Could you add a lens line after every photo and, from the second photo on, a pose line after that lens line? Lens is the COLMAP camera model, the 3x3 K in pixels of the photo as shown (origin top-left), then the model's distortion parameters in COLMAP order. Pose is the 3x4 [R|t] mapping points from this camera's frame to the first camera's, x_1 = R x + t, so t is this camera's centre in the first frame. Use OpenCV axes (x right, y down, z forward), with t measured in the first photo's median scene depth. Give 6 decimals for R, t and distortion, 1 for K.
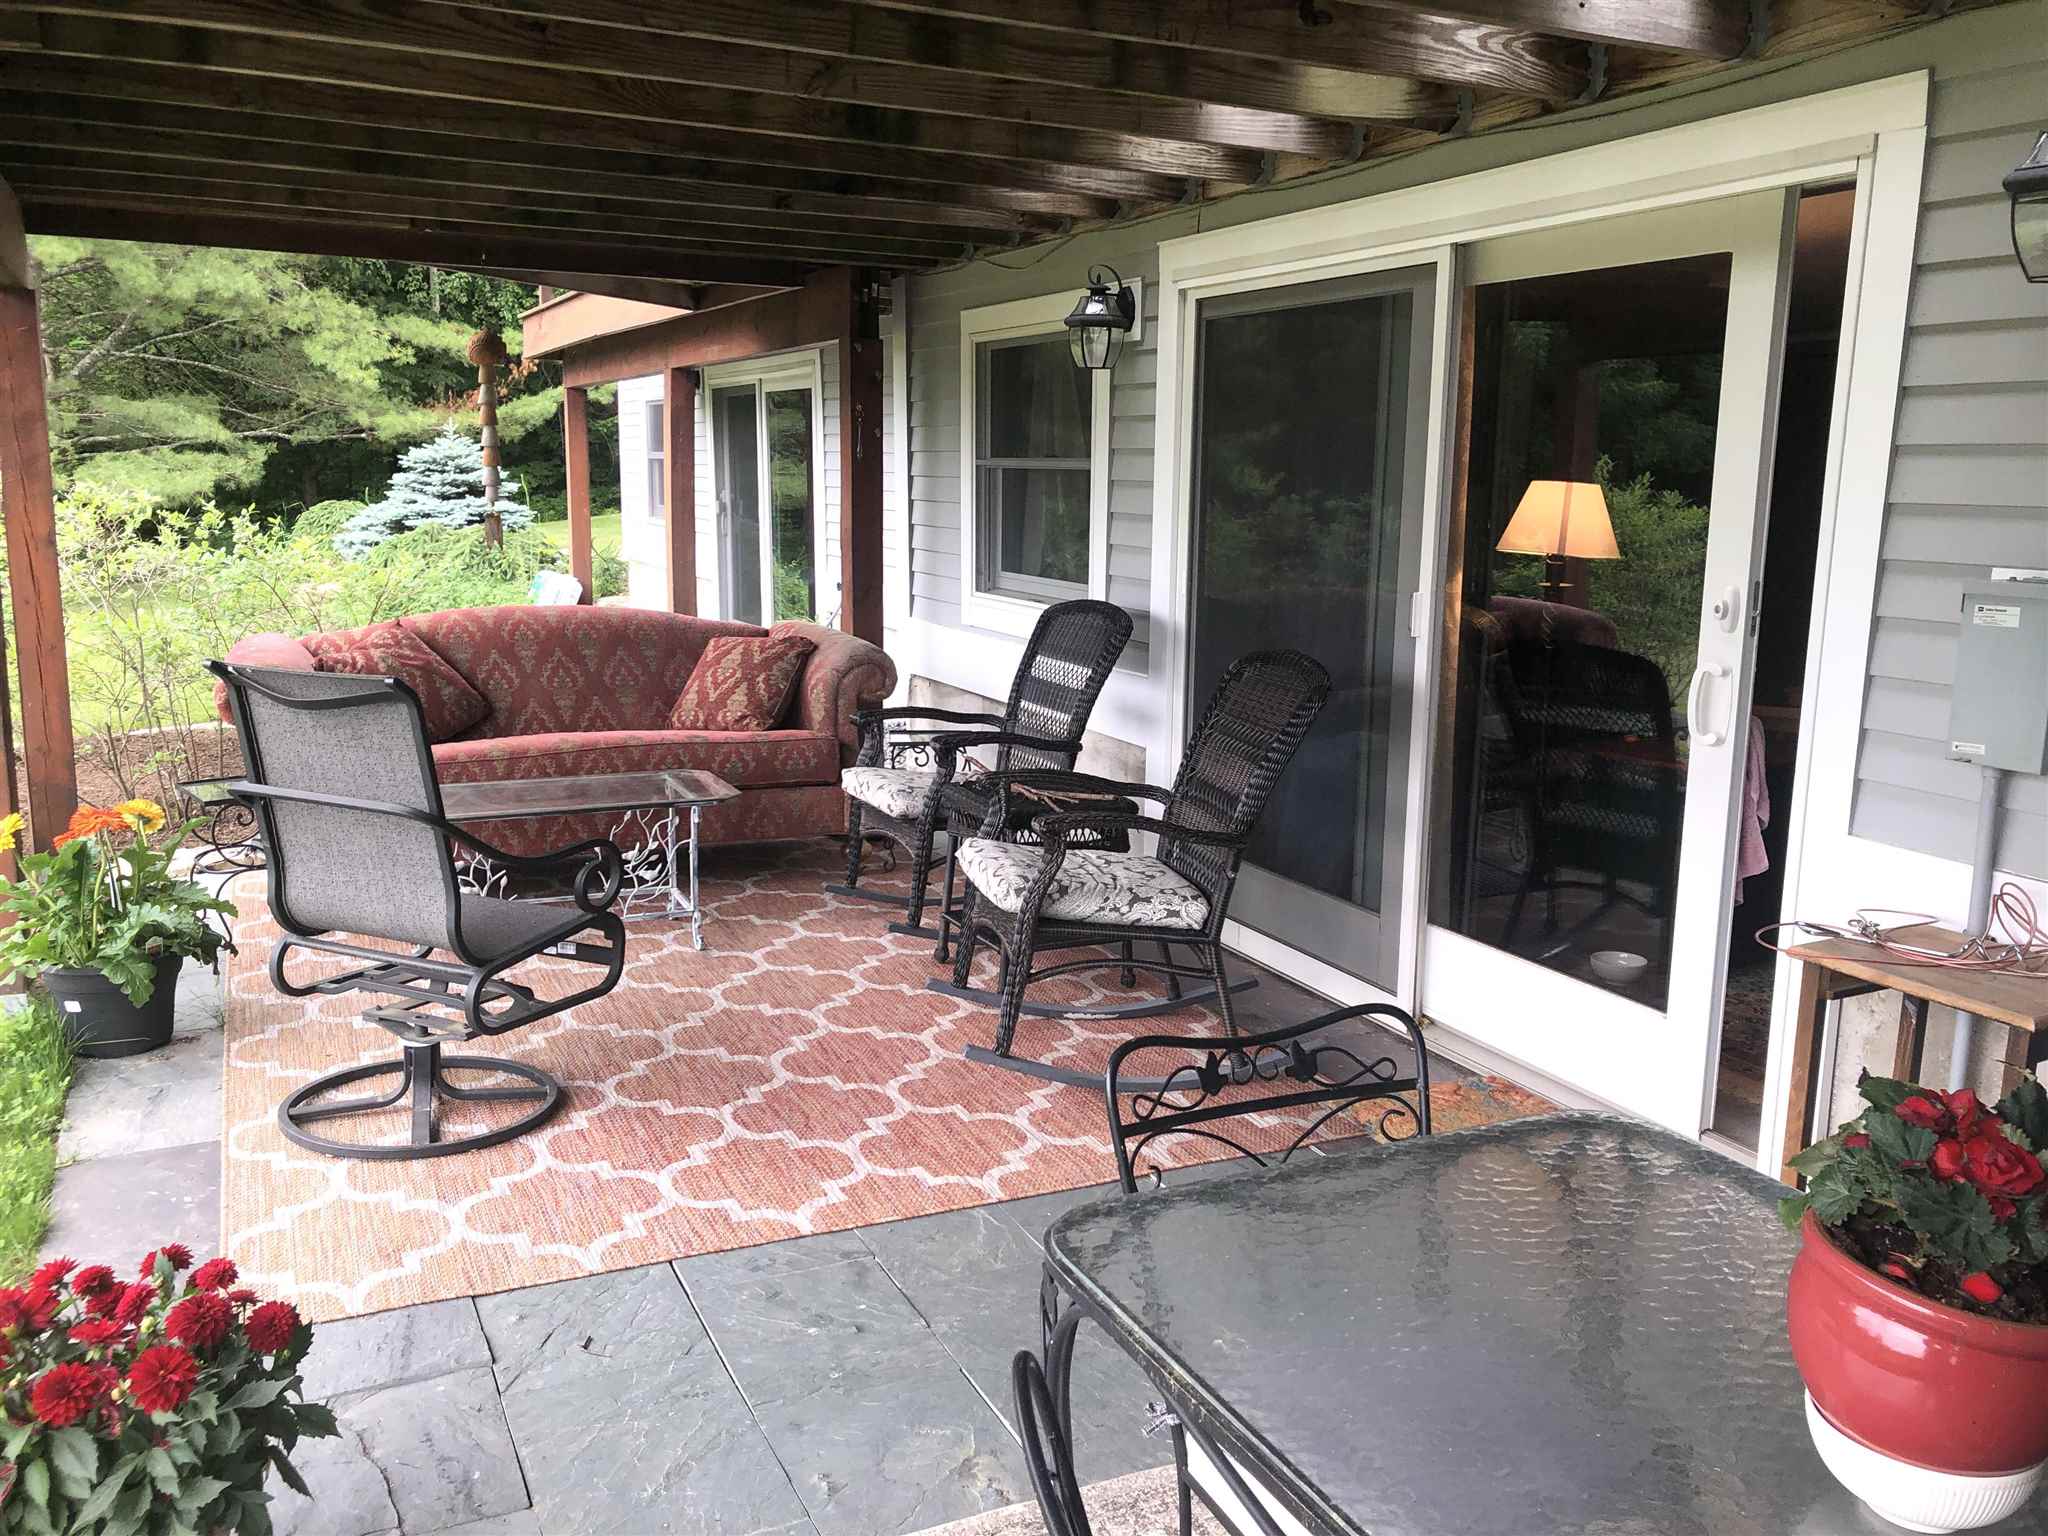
lens RADIAL K [[1656.9, 0, 1025.3], [0, 1656.9, 656.8], [0, 0, 1]] dist [-0.006240, -0.126250]
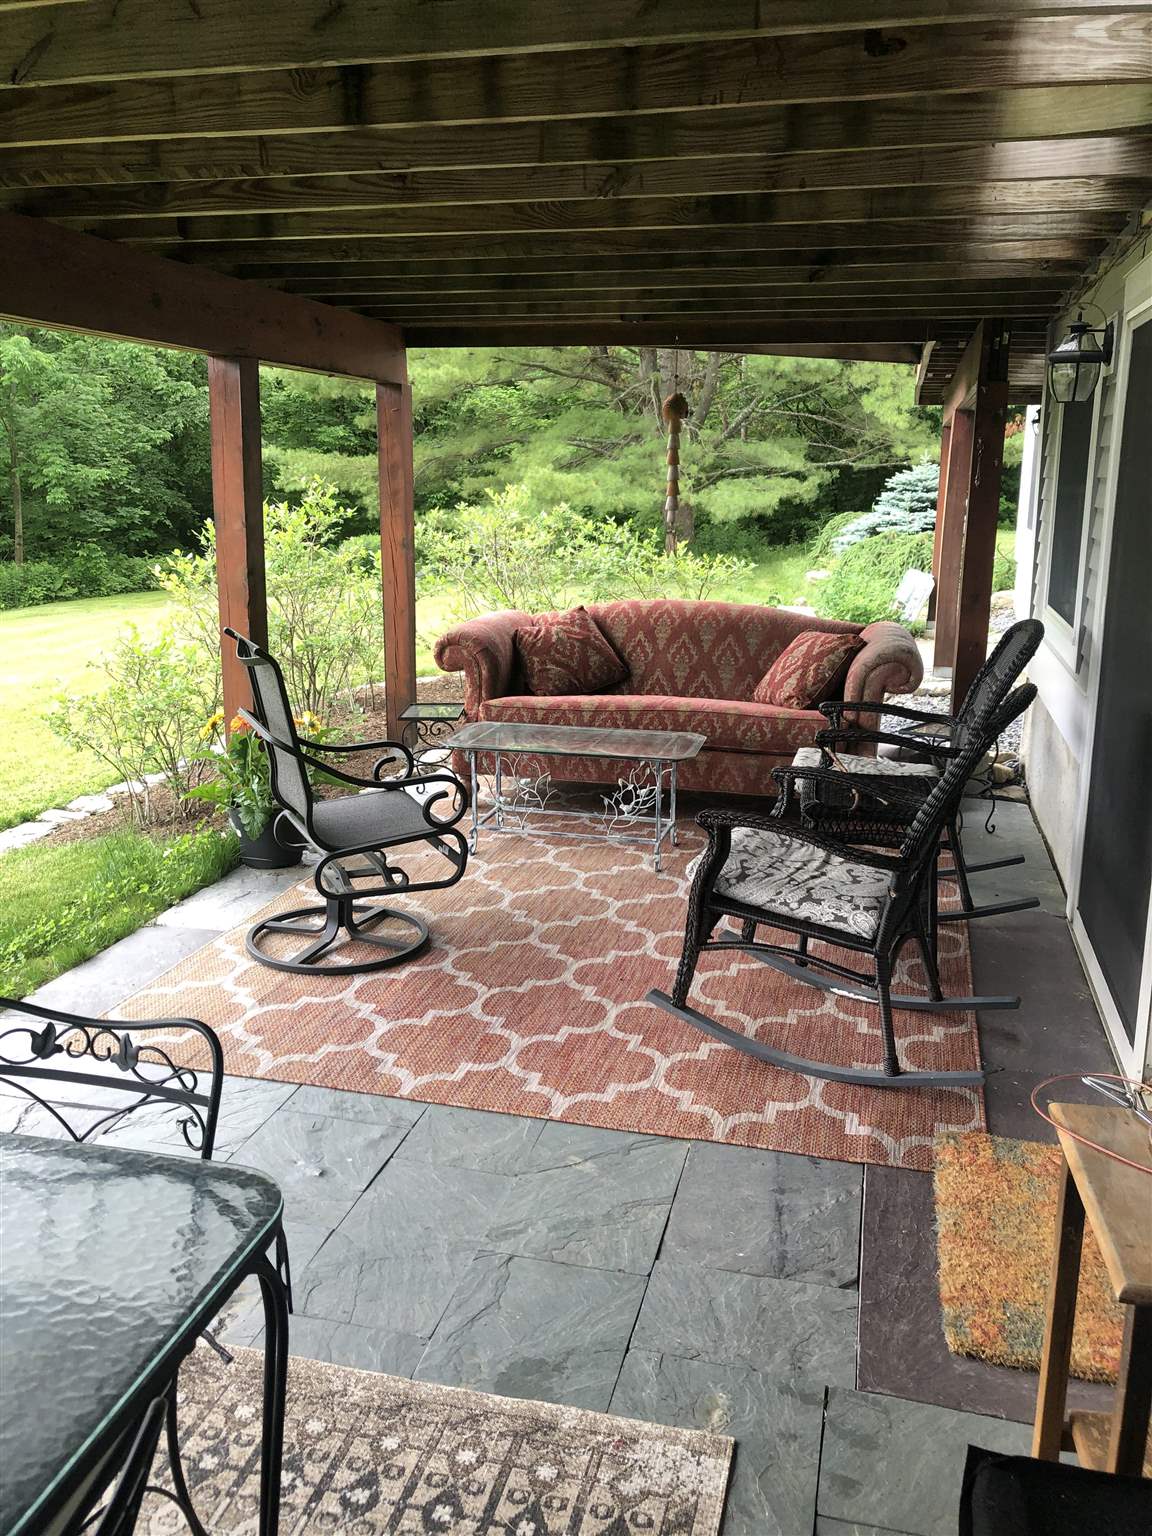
lens RADIAL K [[1223.4, 0, 574.1], [0, 1223.4, 679.7], [0, 0, 1]] dist [0.080844, -0.212056]
pose [[0.761809, 0.089315, -0.641615, 0.438300], [-0.060842, 0.995936, 0.066399, -0.041785], [0.644938, -0.011546, 0.764147, 0.261309]]
